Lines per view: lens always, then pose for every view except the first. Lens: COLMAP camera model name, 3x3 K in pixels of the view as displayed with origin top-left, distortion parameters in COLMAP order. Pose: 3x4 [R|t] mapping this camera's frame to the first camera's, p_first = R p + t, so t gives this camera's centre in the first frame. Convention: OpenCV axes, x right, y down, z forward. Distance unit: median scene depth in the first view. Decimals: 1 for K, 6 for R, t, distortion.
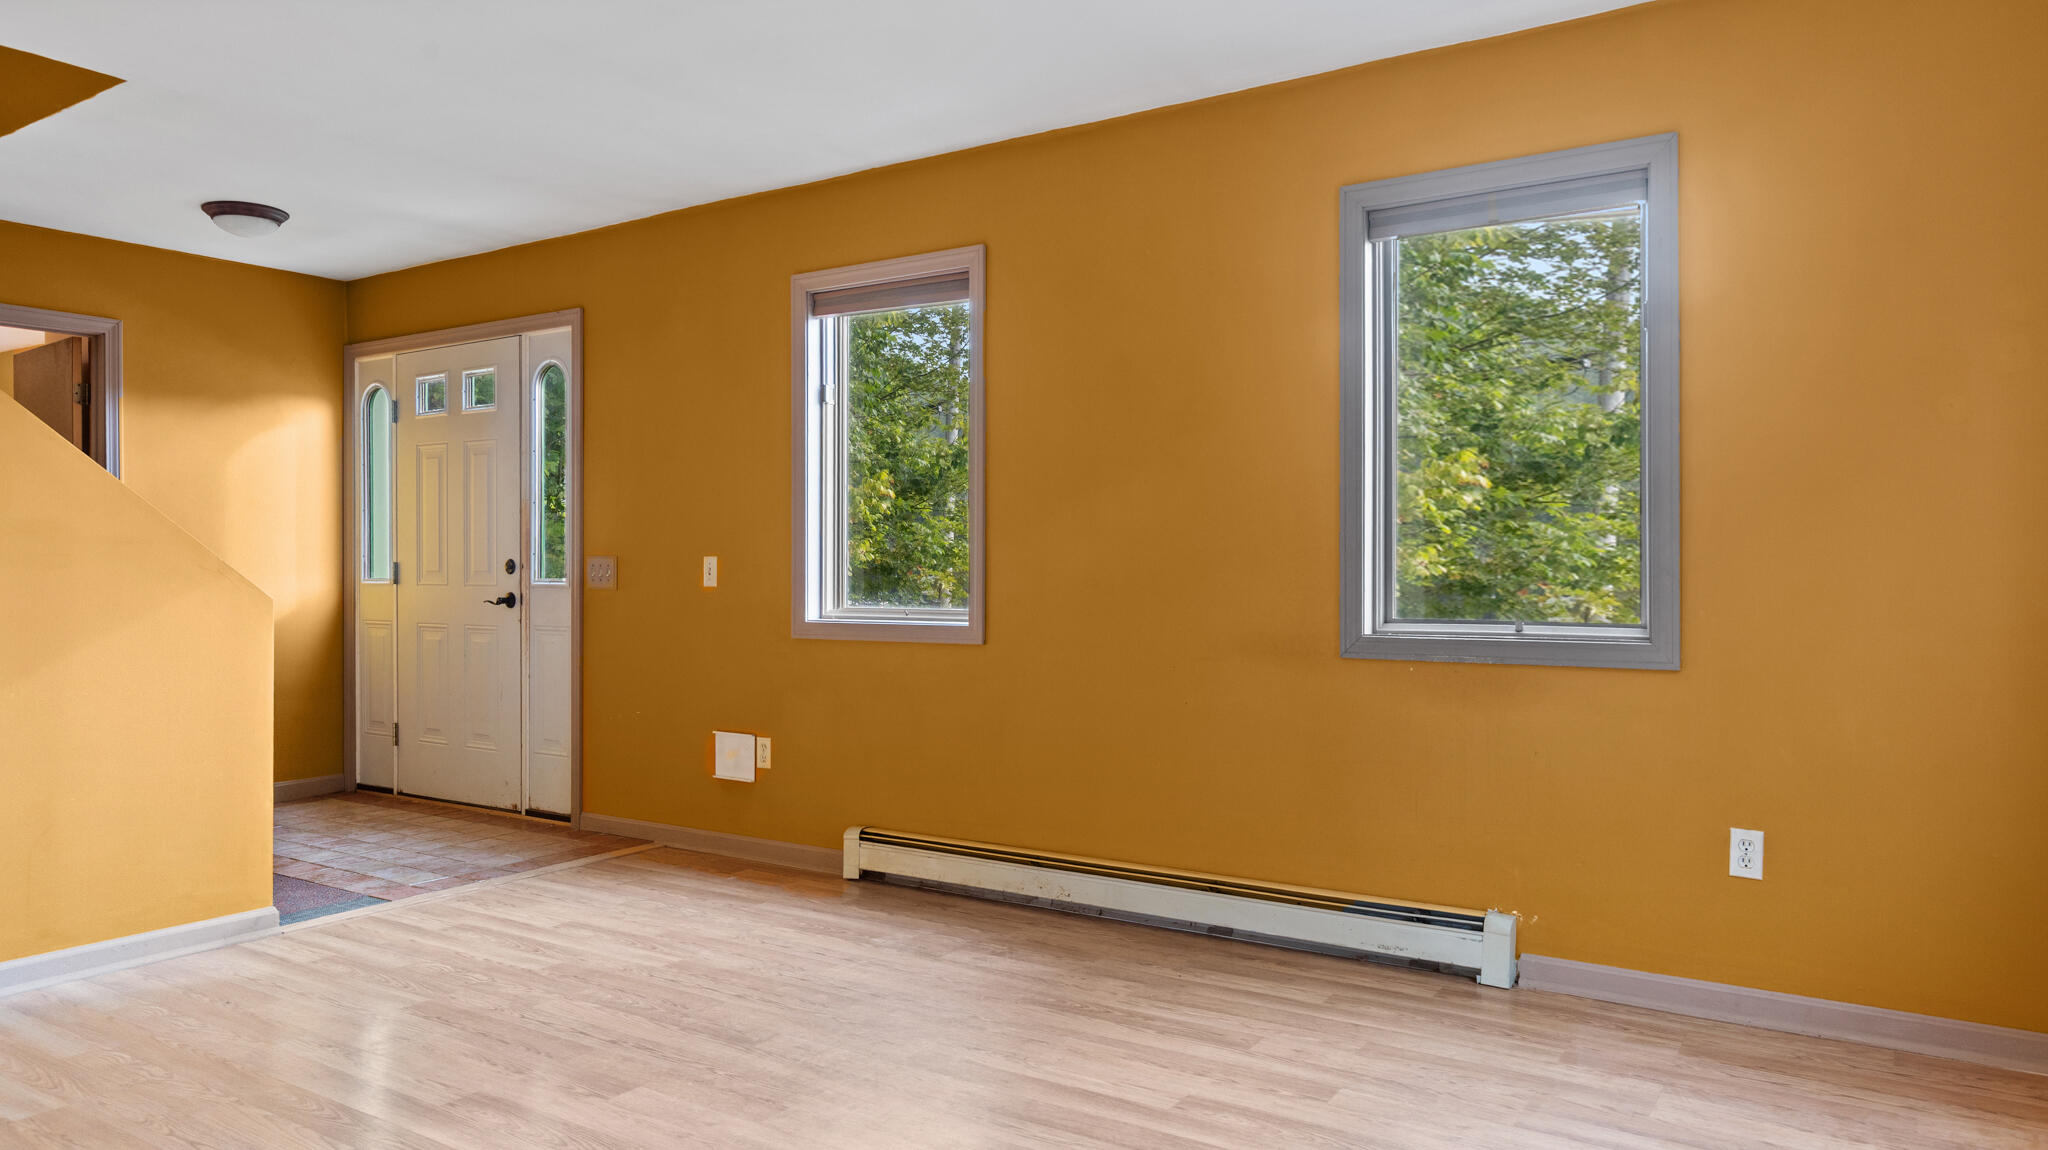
lens RADIAL K [[1358.4, 0, 1024.0], [0, 1358.4, 575.0], [0, 0, 1]] dist [0.003445, -0.002551]
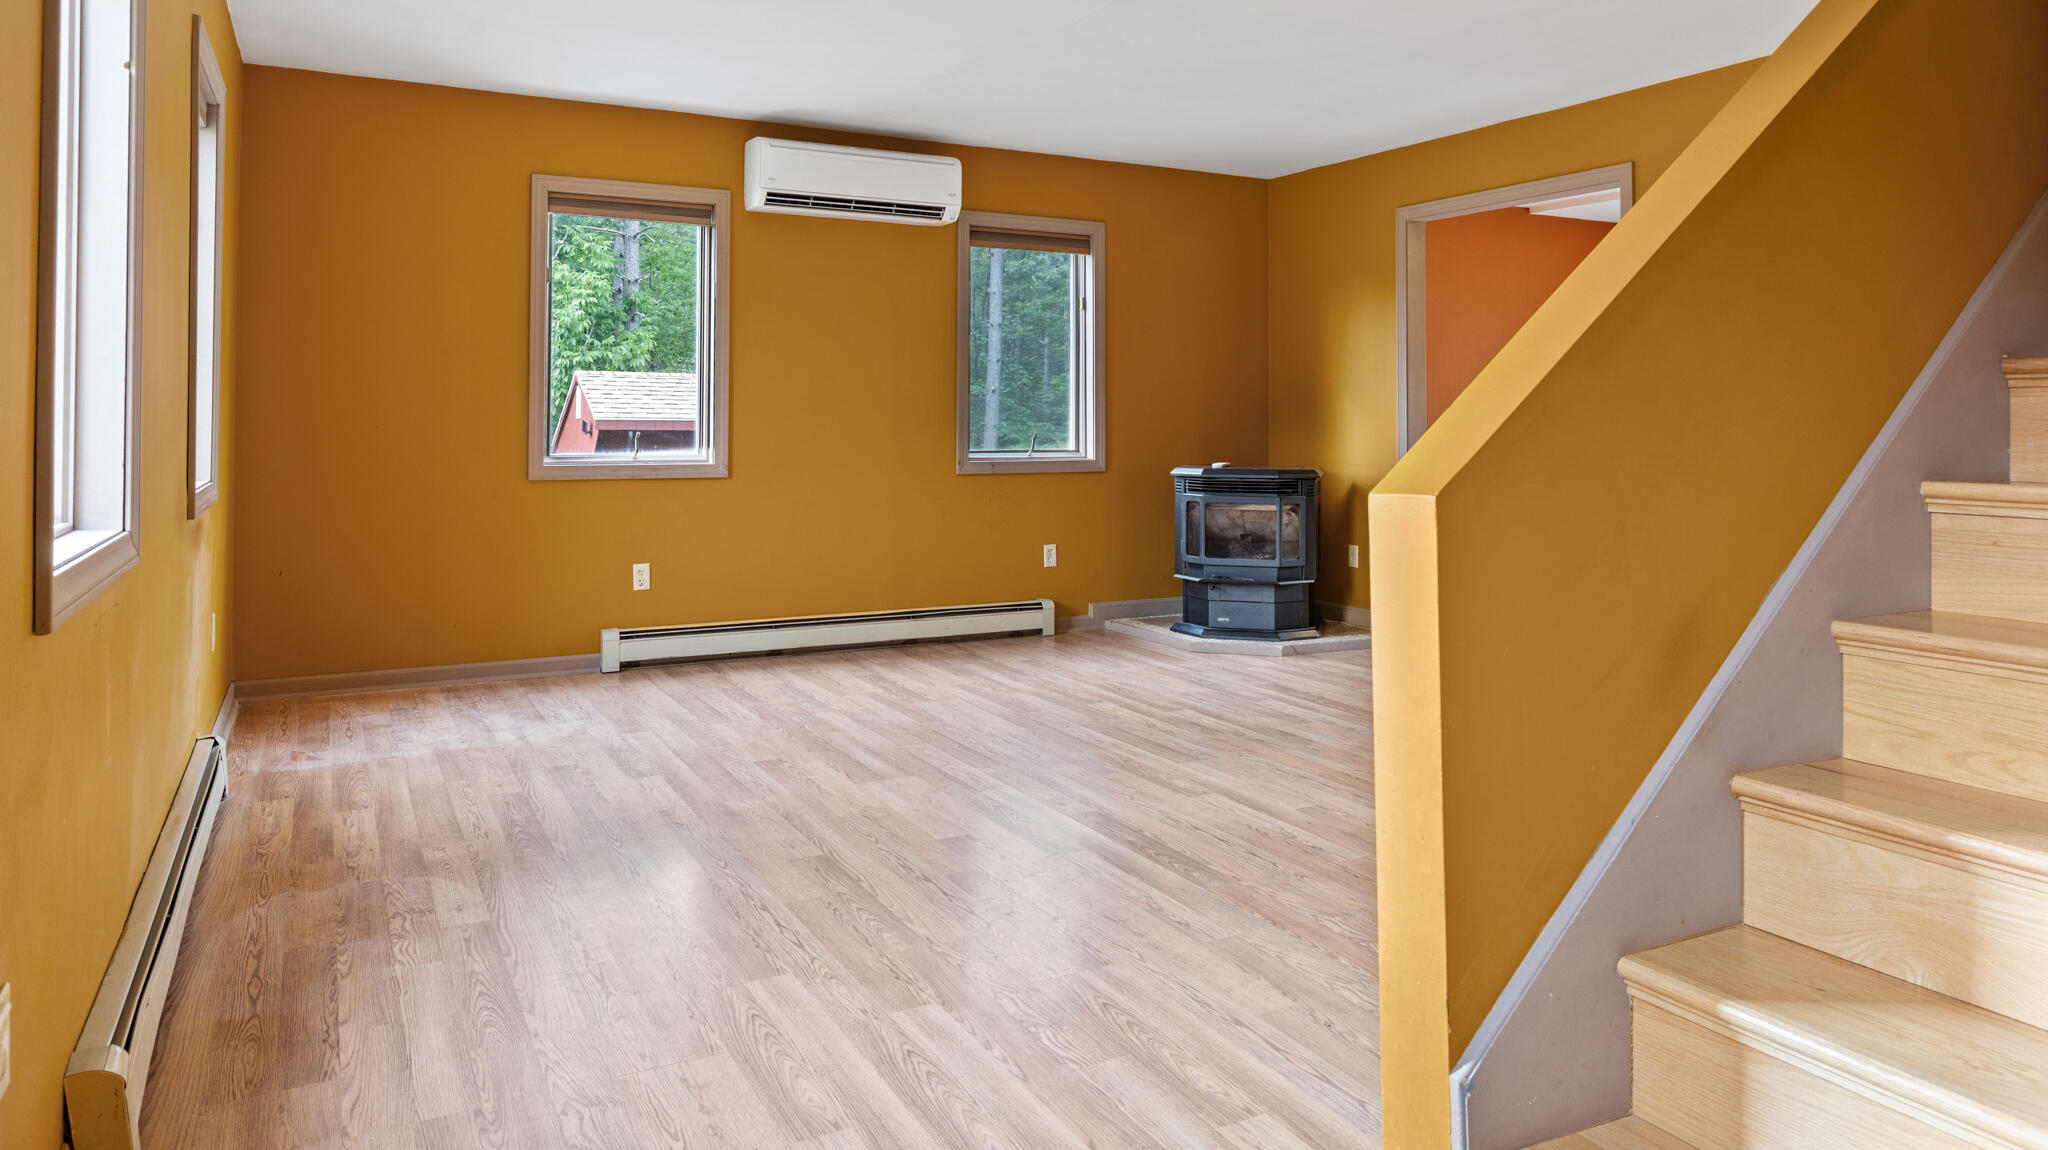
lens RADIAL K [[1358.4, 0, 1024.0], [0, 1358.4, 575.0], [0, 0, 1]] dist [0.003445, -0.002551]
pose [[-0.879796, -0.055565, 0.472093, -0.622450], [-0.000306, 0.993211, 0.116330, -0.006353], [-0.475352, 0.102202, -0.873840, 1.361320]]
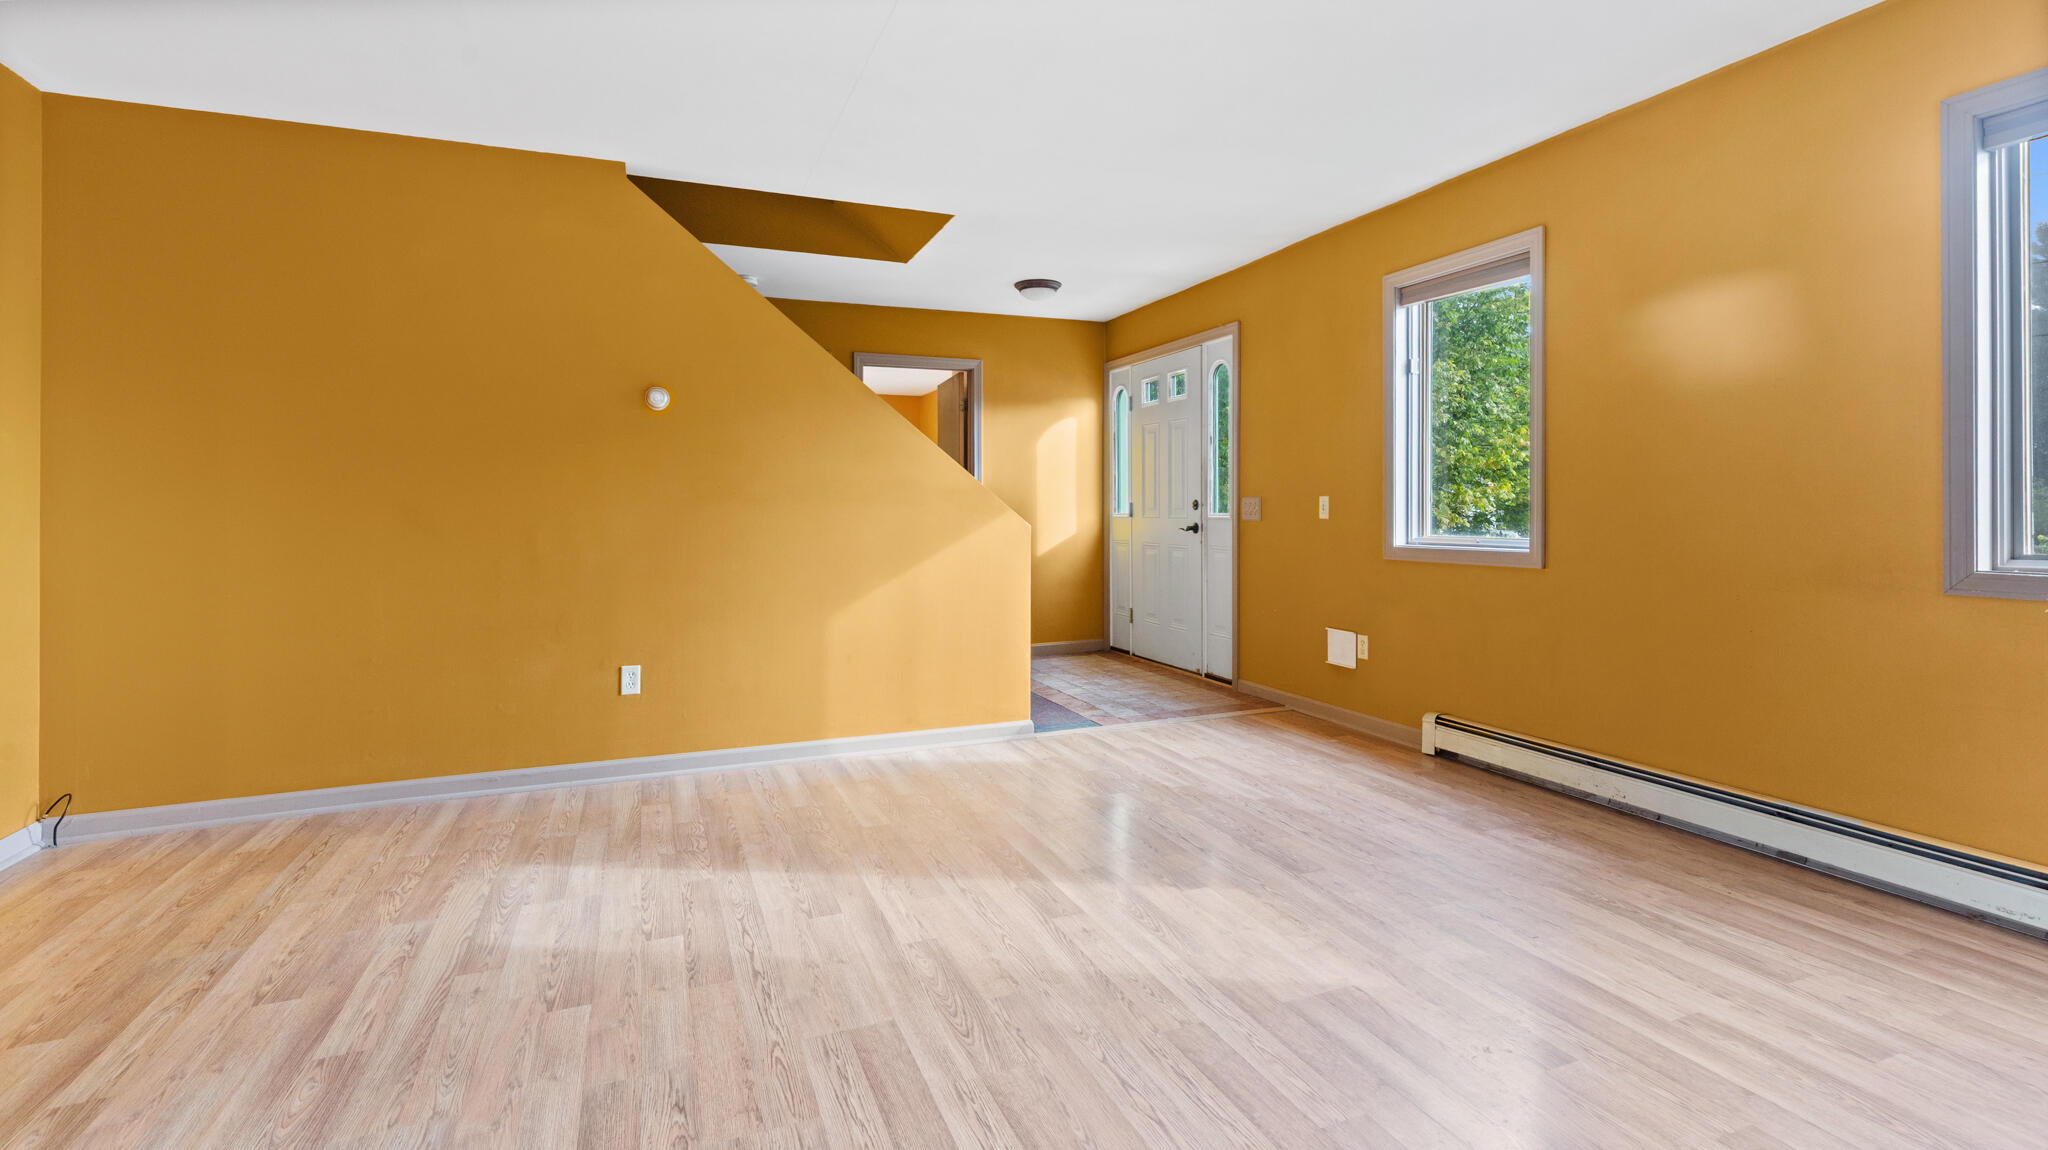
lens RADIAL K [[961.0, 0, 1026.5], [0, 961.0, 506.7], [0, 0, 1]] dist [0.001457, -0.001102]
pose [[0.822722, -0.004818, -0.568423, 0.079507], [0.002049, 0.999983, -0.005511, 0.001545], [0.568440, 0.003369, 0.822718, 0.074061]]
